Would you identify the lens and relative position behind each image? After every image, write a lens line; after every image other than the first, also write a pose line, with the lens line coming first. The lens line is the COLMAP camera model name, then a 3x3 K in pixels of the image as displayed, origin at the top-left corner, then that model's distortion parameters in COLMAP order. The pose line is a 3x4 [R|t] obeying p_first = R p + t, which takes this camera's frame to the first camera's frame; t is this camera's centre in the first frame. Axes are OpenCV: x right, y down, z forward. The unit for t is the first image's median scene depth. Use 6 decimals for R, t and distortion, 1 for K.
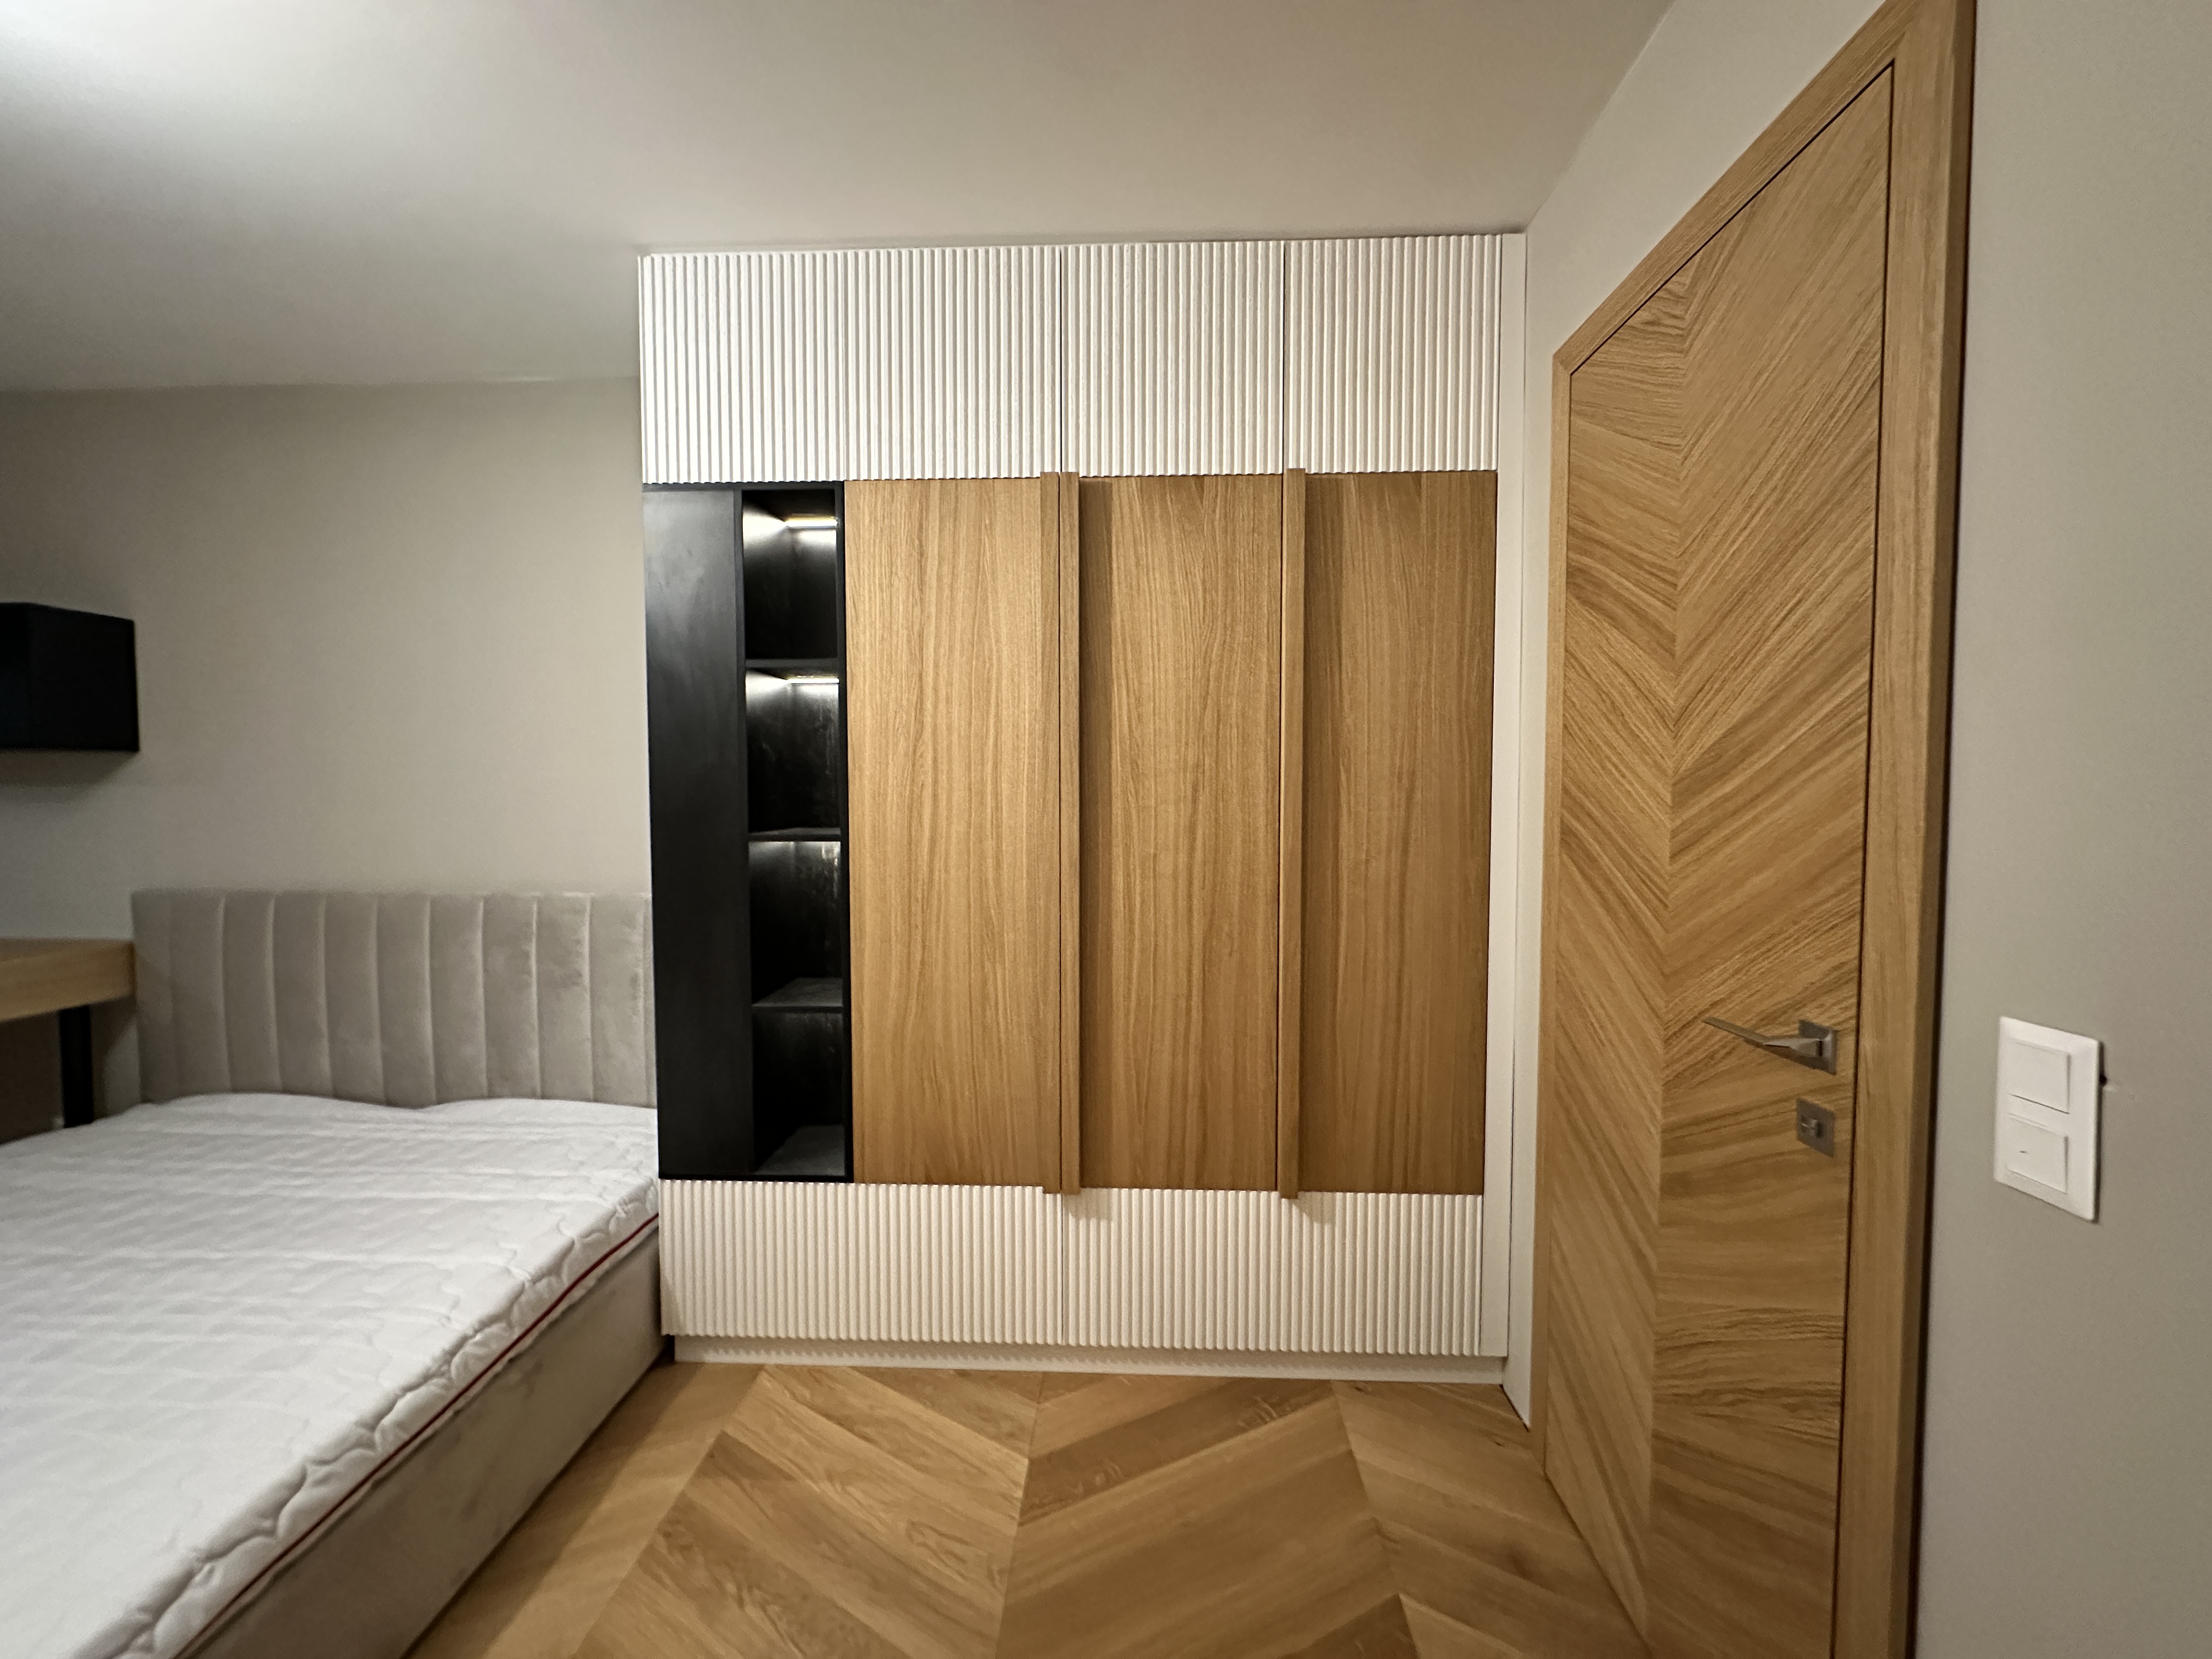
lens RADIAL K [[879.4, 0, 1106.0], [0, 879.4, 829.5], [0, 0, 1]] dist [-0.000180, 0.000092]
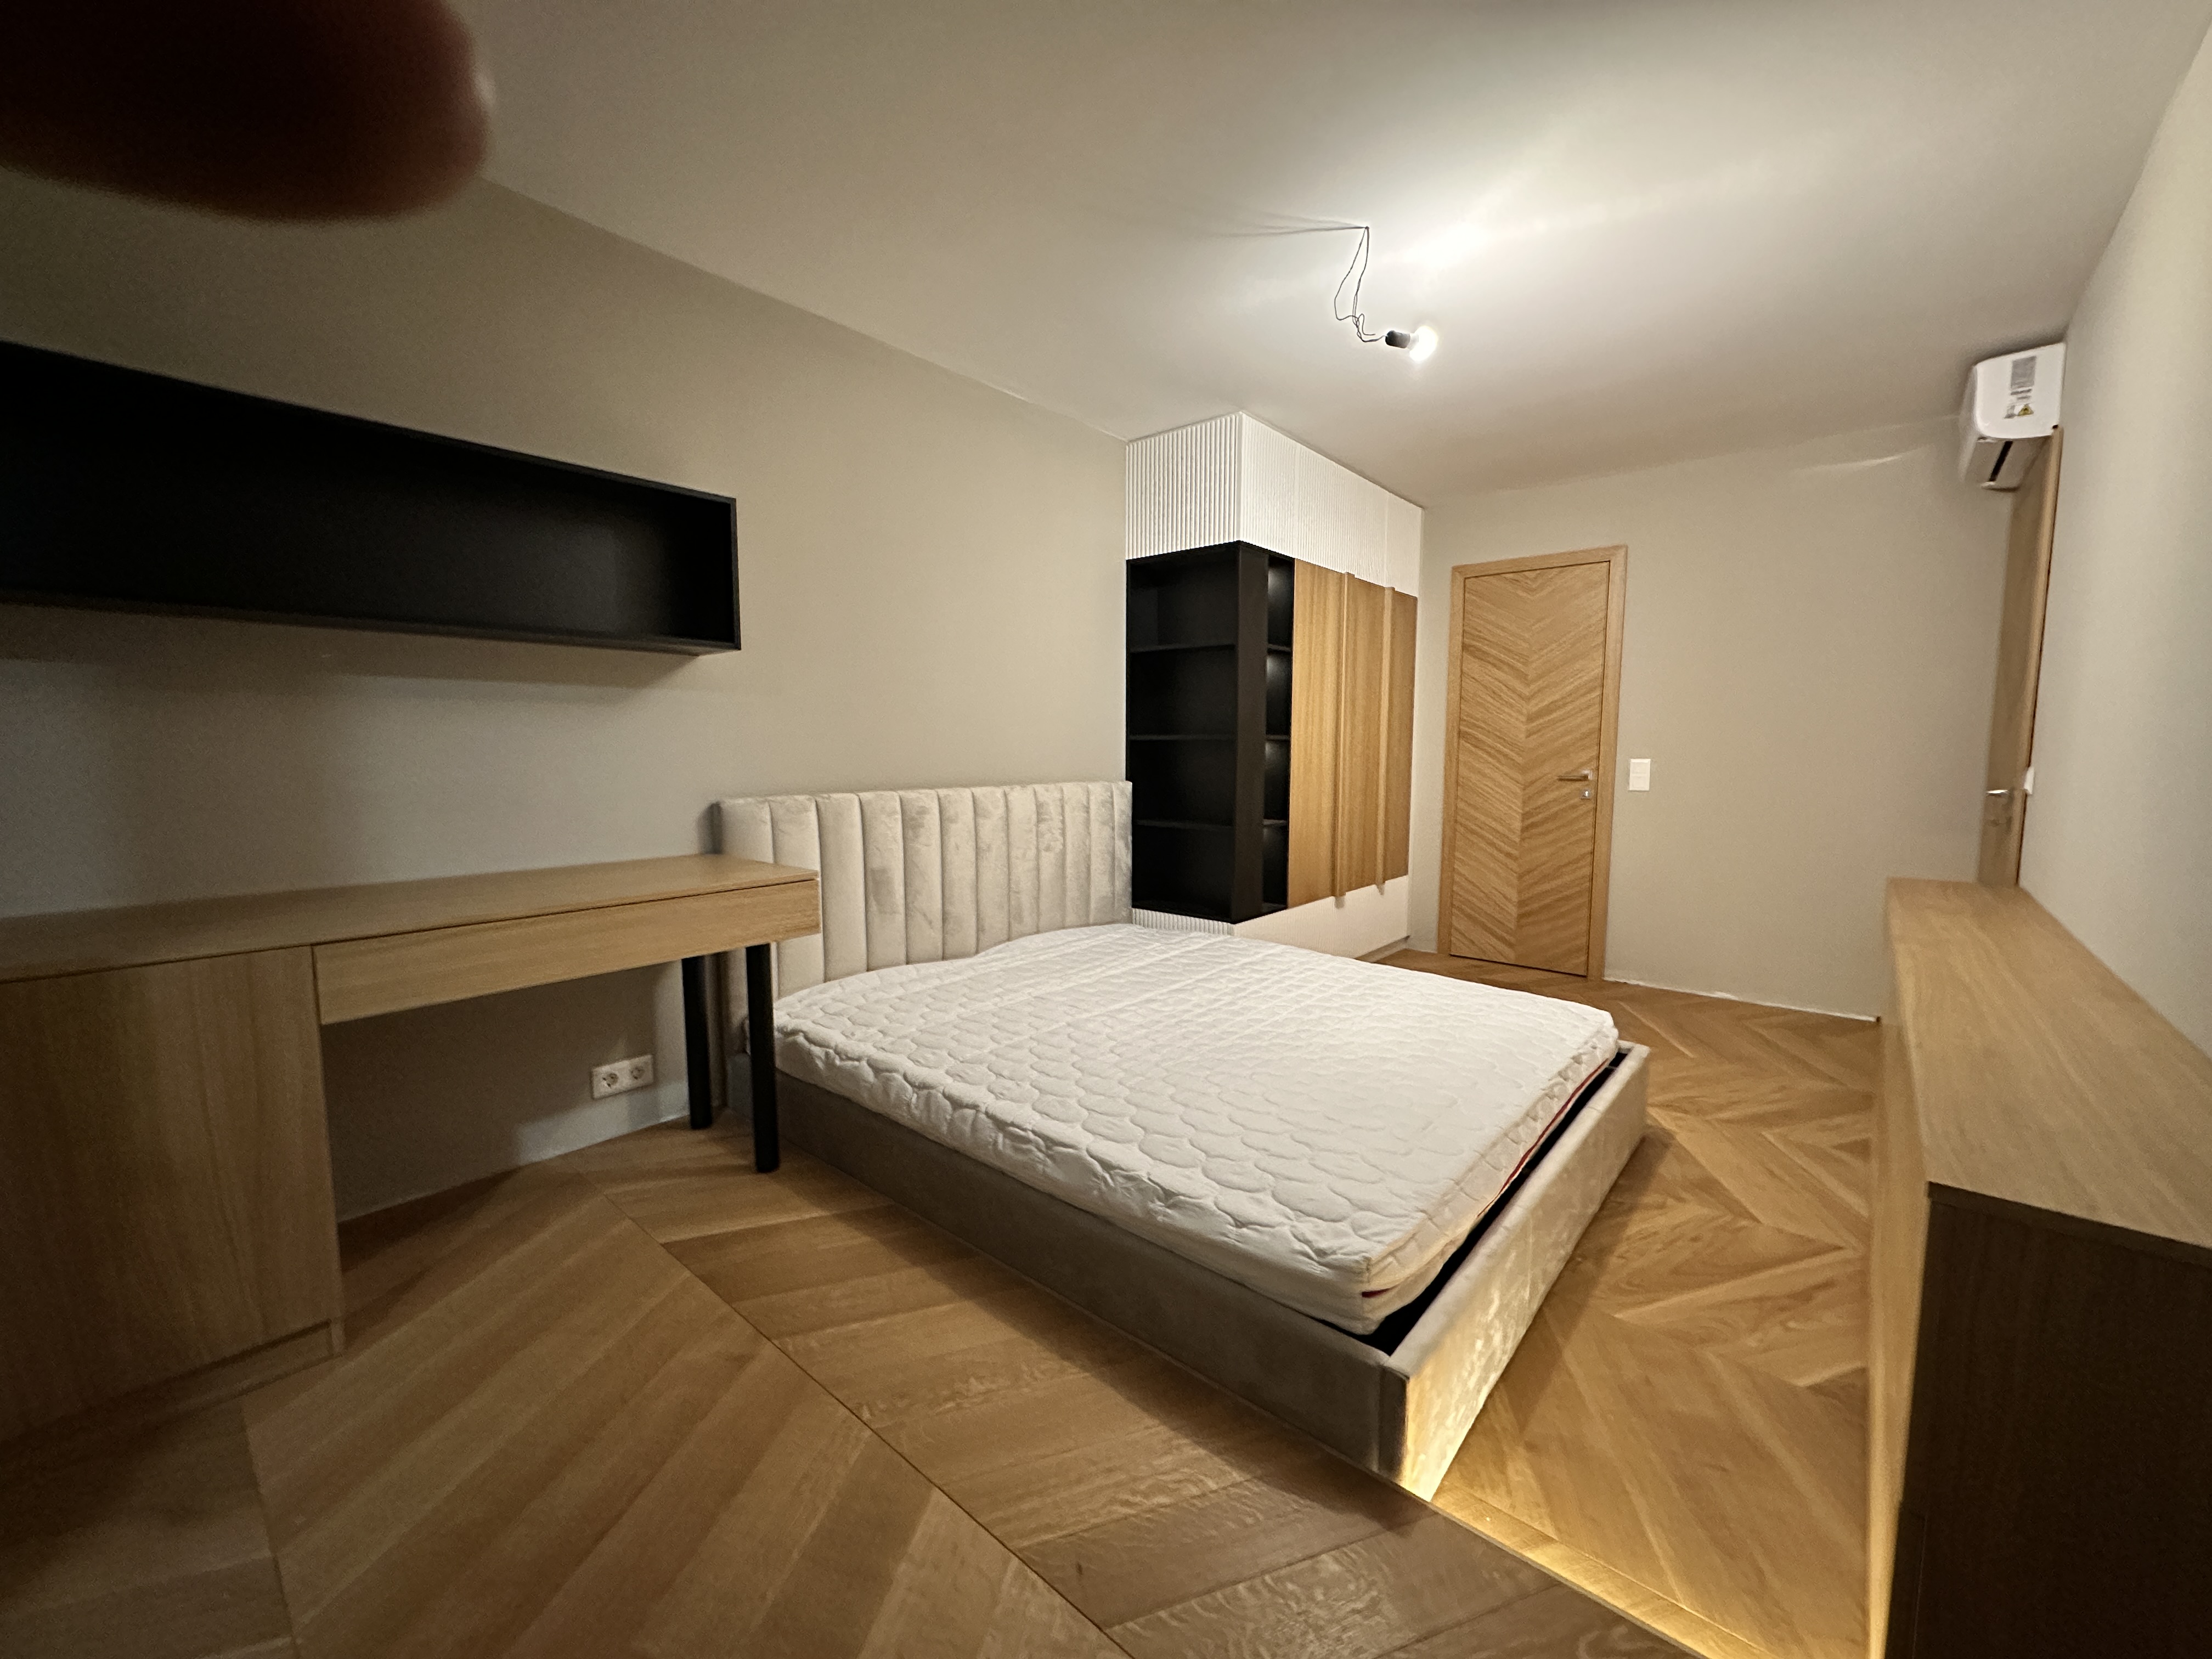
lens RADIAL K [[879.4, 0, 1106.0], [0, 879.4, 829.5], [0, 0, 1]] dist [-0.000180, 0.000092]
pose [[0.617693, -0.078066, 0.782535, -2.800376], [0.030122, 0.996679, 0.075652, 0.073776], [-0.785842, -0.023158, 0.617993, 0.111874]]
